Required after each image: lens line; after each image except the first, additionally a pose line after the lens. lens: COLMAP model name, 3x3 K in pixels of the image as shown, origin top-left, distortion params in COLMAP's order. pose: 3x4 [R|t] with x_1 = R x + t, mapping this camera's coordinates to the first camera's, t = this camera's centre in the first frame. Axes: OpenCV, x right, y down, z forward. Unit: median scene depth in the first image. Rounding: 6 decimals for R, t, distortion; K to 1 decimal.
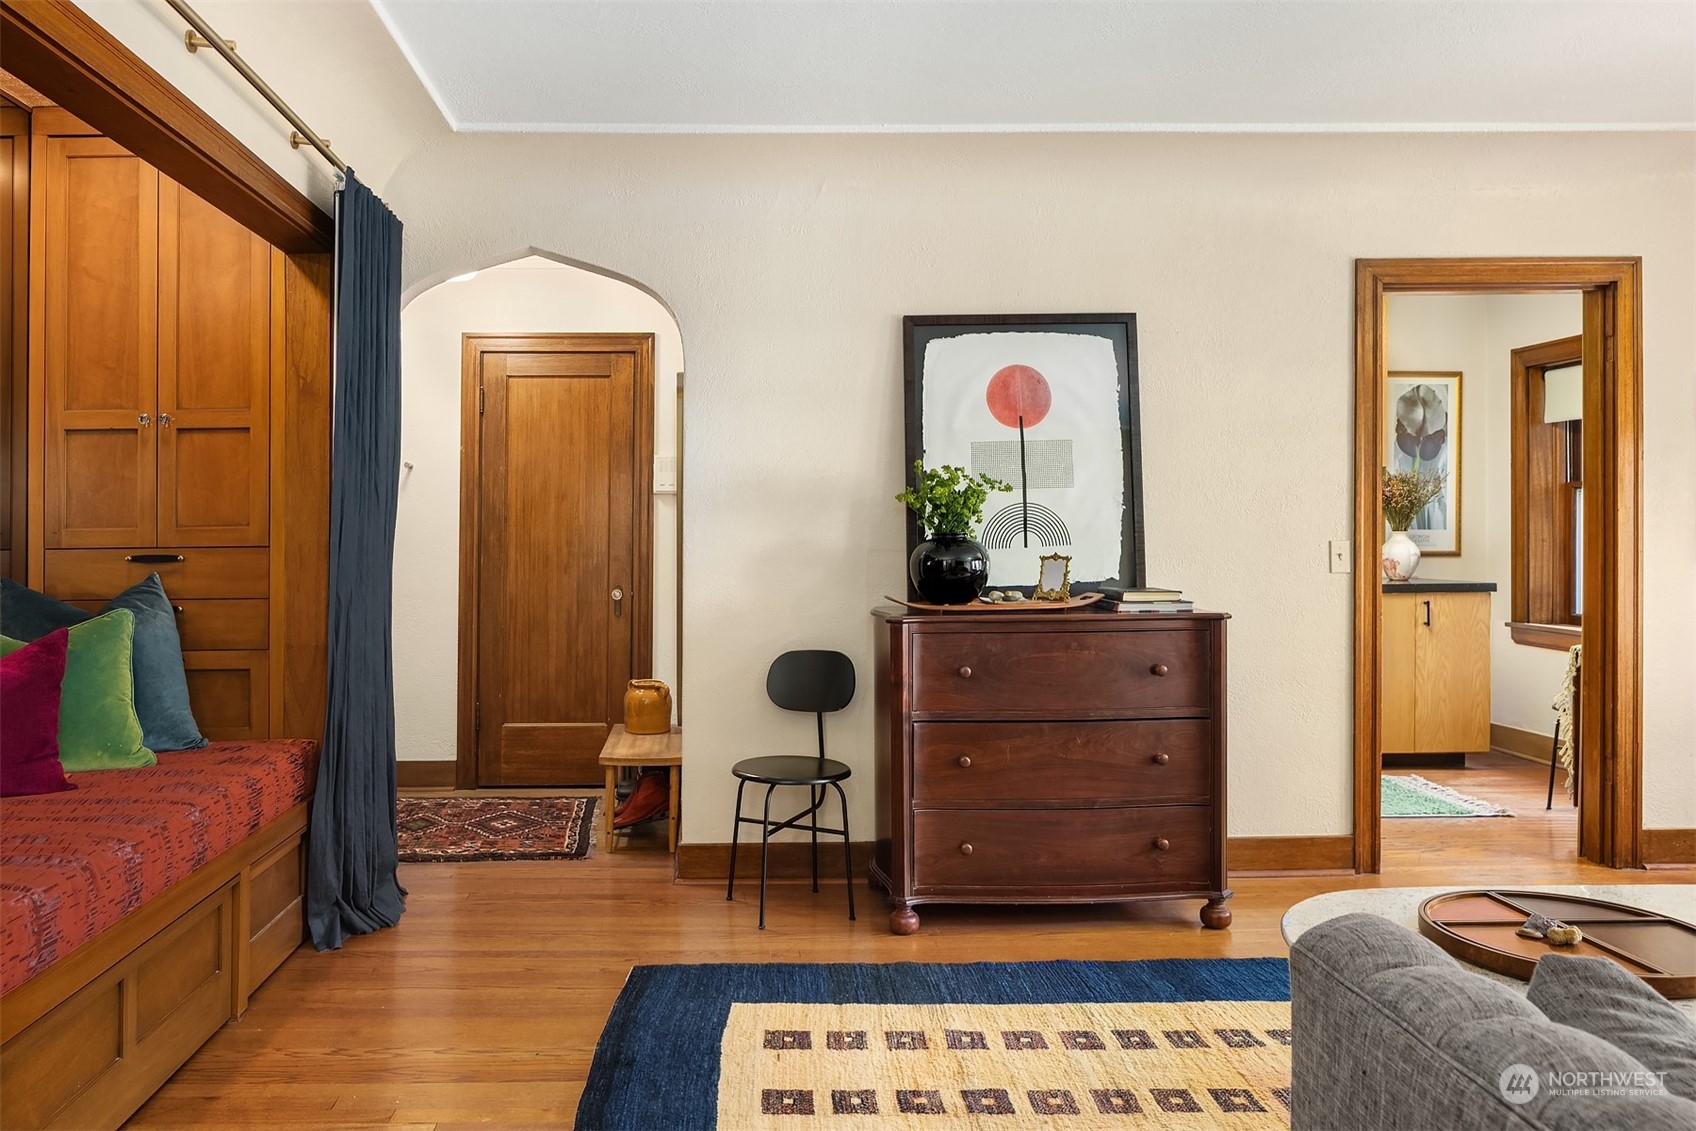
lens RADIAL K [[1205.6, 0, 792.5], [0, 1205.6, 524.3], [0, 0, 1]] dist [-0.001371, 0.001257]
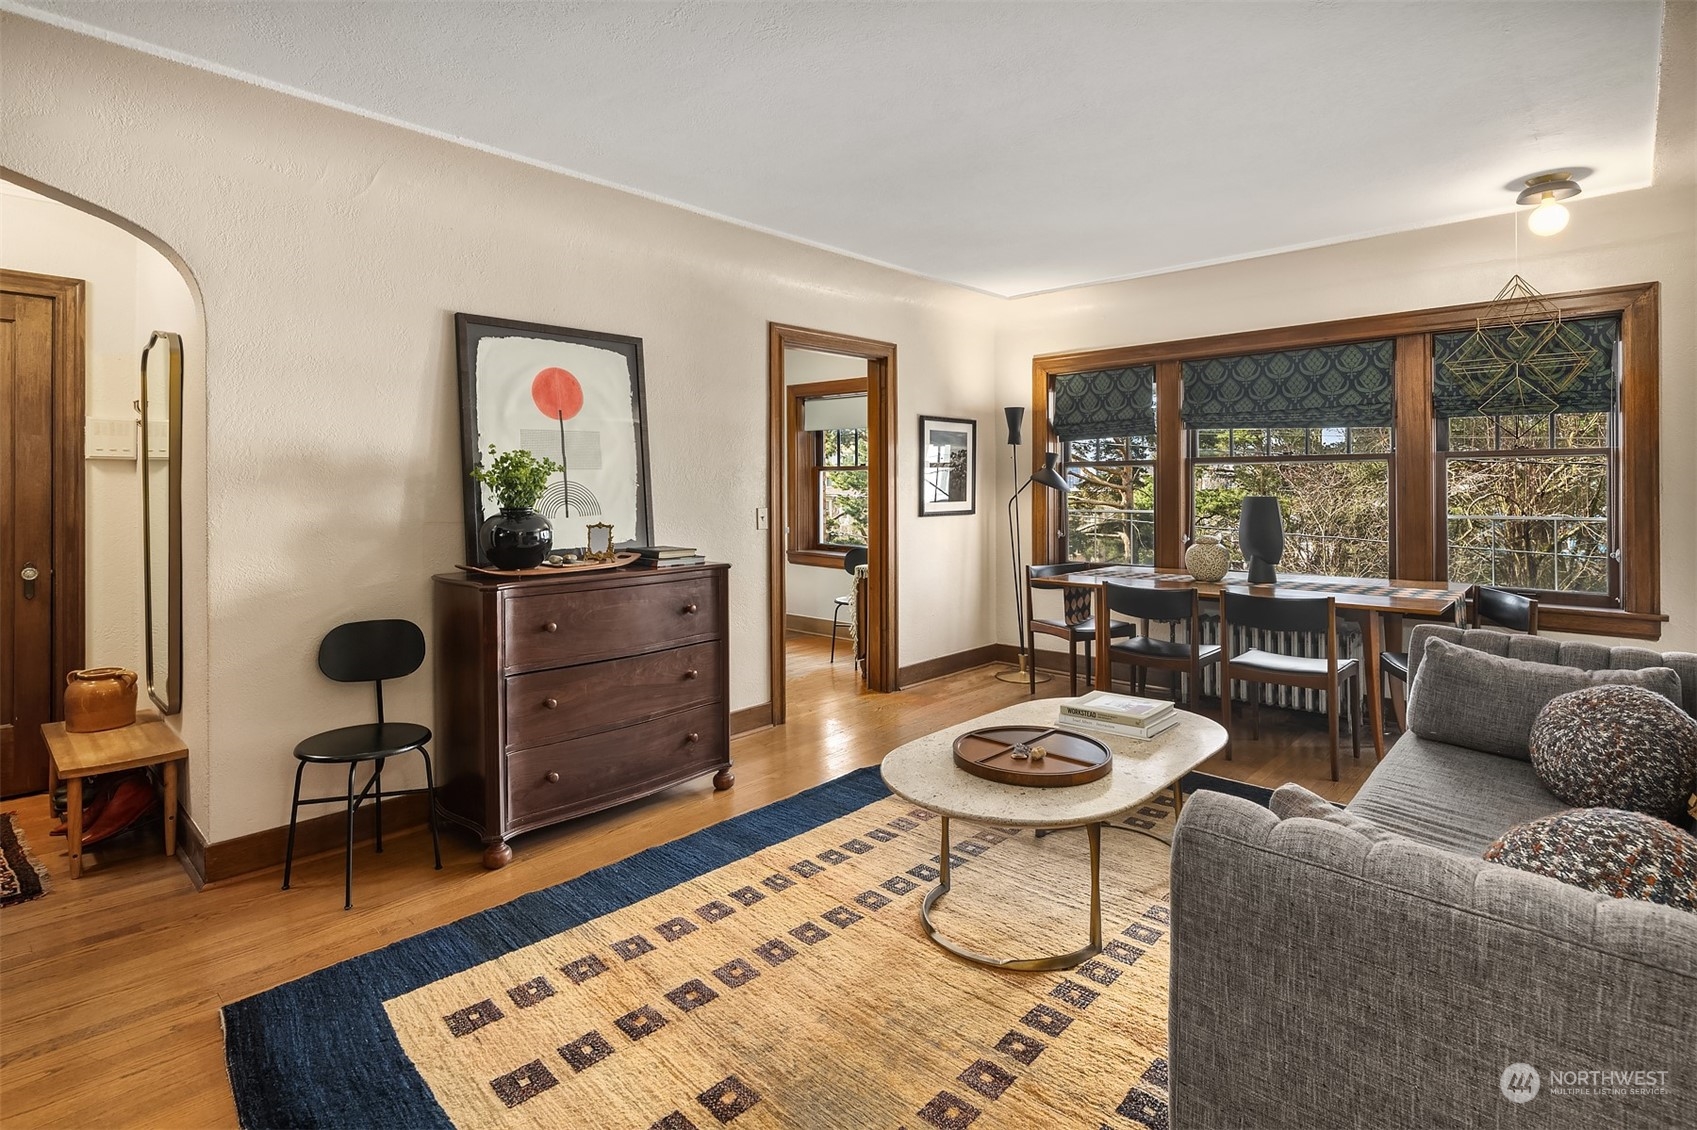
lens RADIAL K [[815.5, 0, 886.6], [0, 815.5, 491.4], [0, 0, 1]] dist [0.000575, -0.001252]
pose [[0.697082, 0.001342, 0.716990, -0.189981], [-0.011782, 0.999885, 0.009583, -0.020447], [-0.716895, -0.015127, 0.697017, 0.205656]]
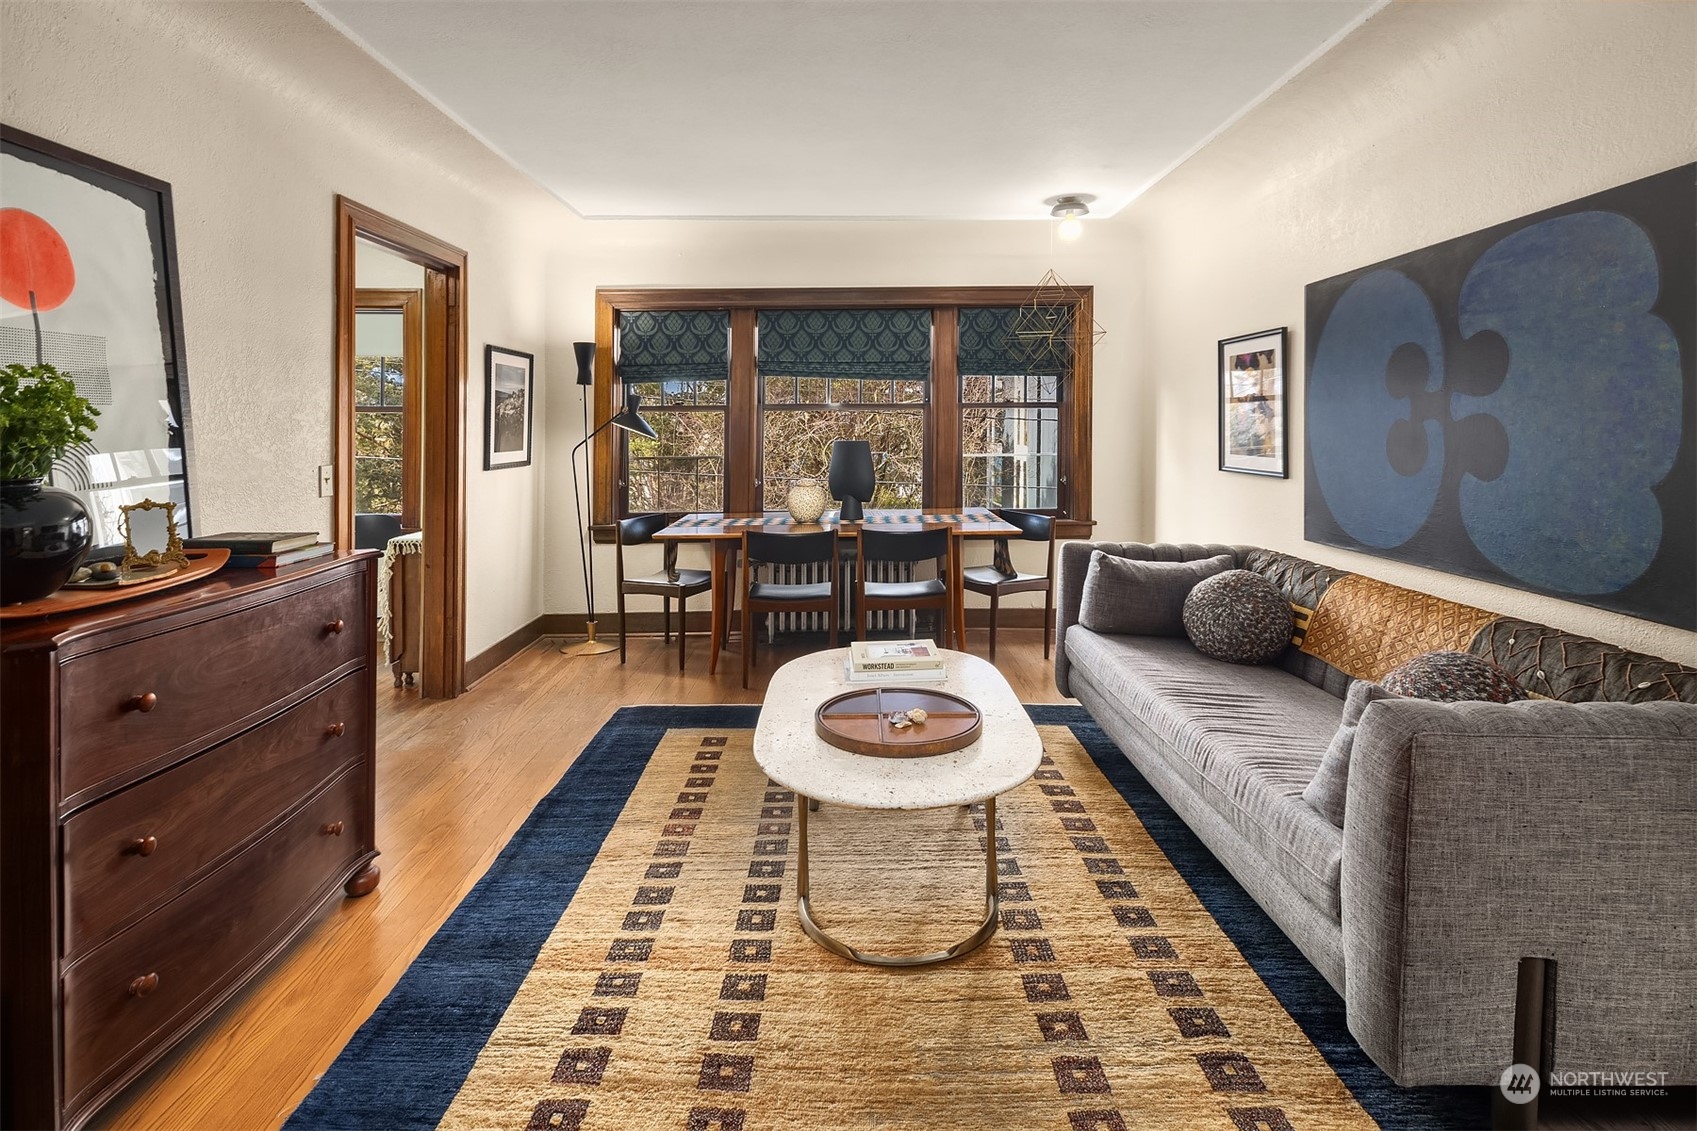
lens RADIAL K [[812.9, 0, 858.9], [0, 812.9, 434.2], [0, 0, 1]] dist [0.000948, -0.000346]
pose [[0.040809, 0.001167, 0.999166, -0.249401], [-0.008141, 0.999967, -0.000836, -0.017659], [-0.999134, -0.008100, 0.040817, 0.587050]]
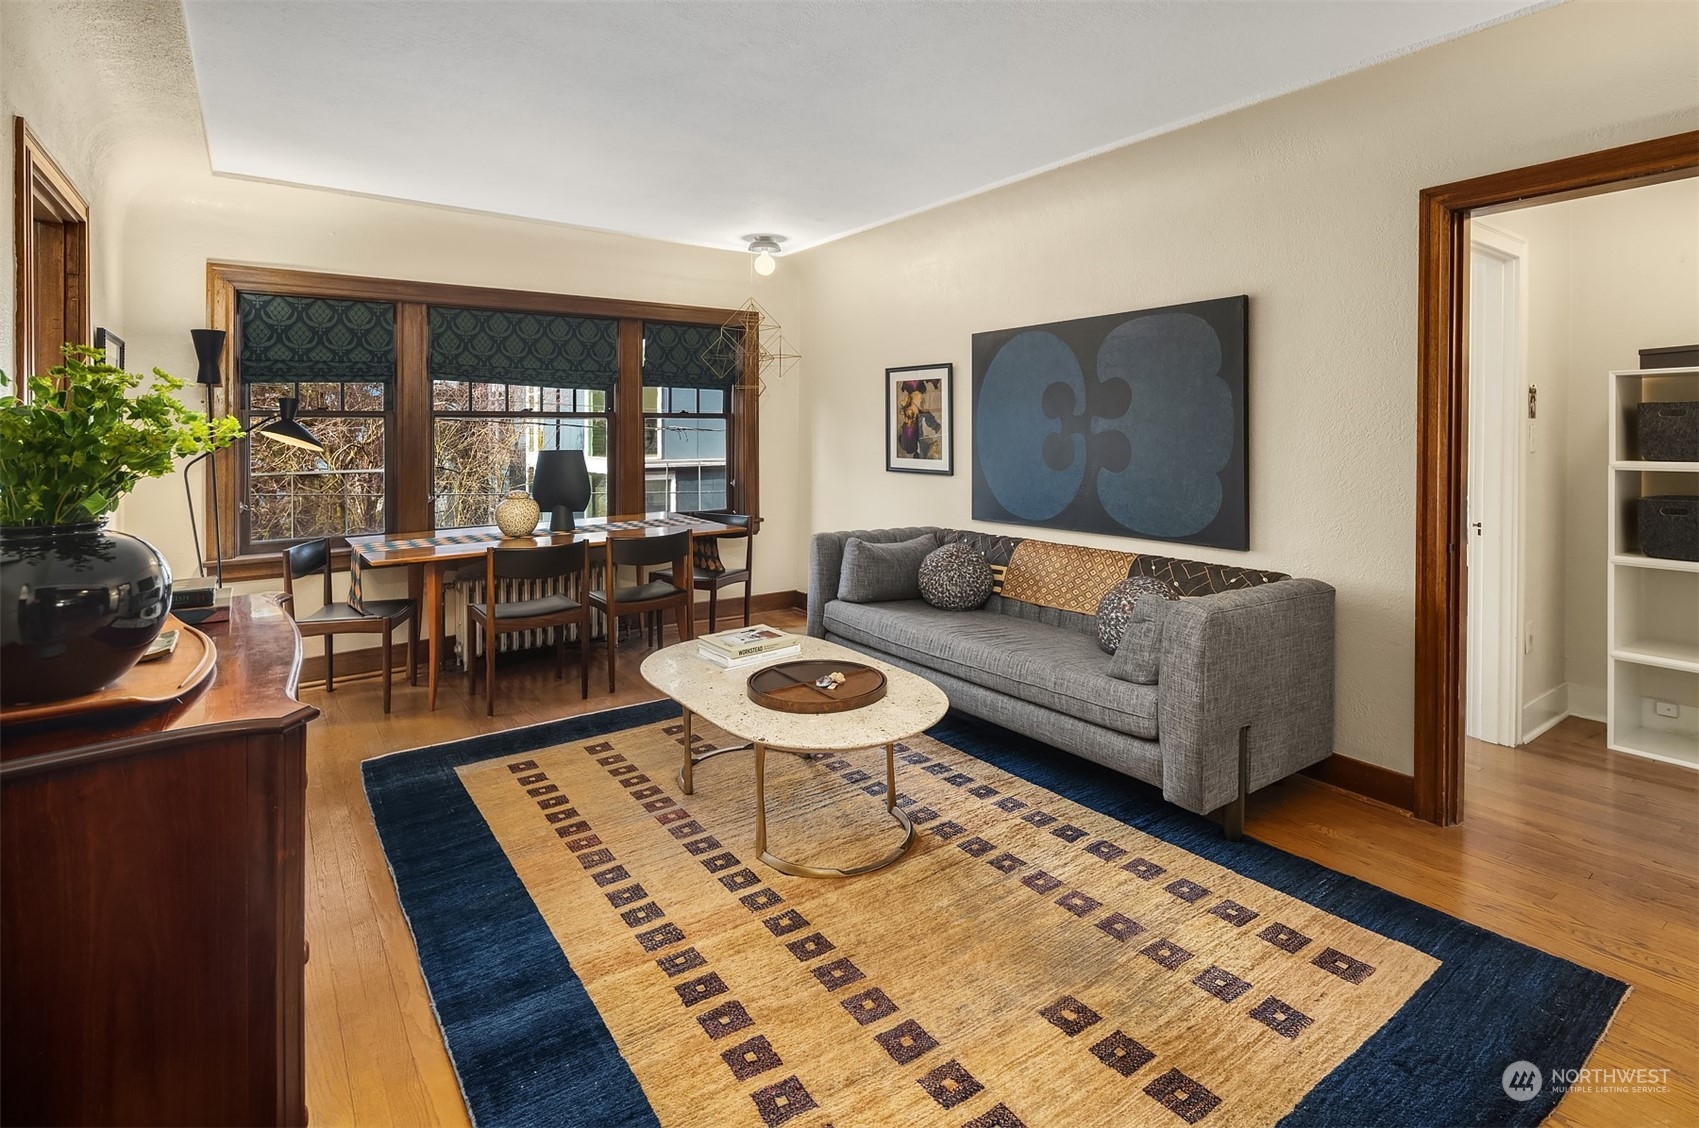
lens RADIAL K [[802.0, 0, 847.7], [0, 802.0, 441.5], [0, 0, 1]] dist [0.002693, -0.000128]
pose [[-0.534745, -0.000754, 0.845013, -0.261872], [-0.002990, 0.999995, -0.001000, -0.022095], [-0.845008, -0.003061, -0.534744, 0.946642]]
